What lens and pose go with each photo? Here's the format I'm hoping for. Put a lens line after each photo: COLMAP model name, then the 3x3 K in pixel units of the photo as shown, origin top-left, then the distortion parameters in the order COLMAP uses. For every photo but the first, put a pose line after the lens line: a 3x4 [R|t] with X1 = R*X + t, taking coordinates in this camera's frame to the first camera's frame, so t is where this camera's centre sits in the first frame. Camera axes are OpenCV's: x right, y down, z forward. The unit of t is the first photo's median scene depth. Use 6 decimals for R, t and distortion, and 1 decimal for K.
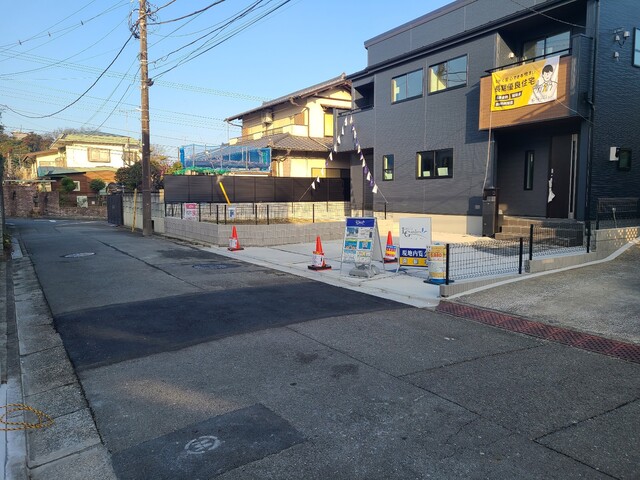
lens RADIAL K [[472.2, 0, 320.0], [0, 472.2, 240.0], [0, 0, 1]] dist [0.050537, -0.002341]
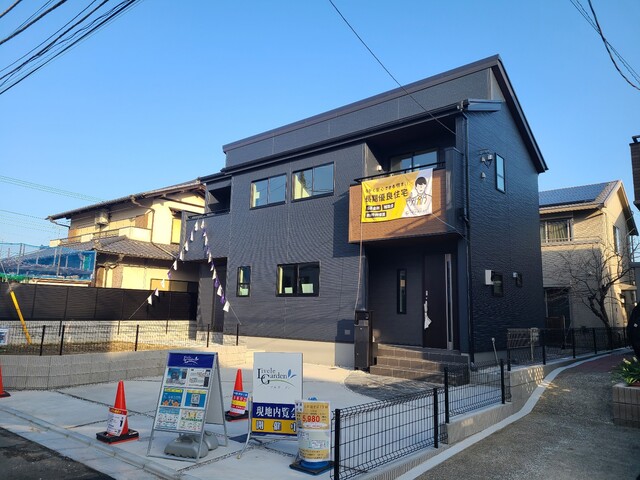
lens RADIAL K [[472.2, 0, 320.0], [0, 472.2, 240.0], [0, 0, 1]] dist [0.050537, -0.002341]
pose [[0.955561, 0.072600, 0.285714, 0.035572], [-0.000169, 0.969335, -0.245742, -0.022531], [-0.294794, 0.234774, 0.926271, 0.207755]]
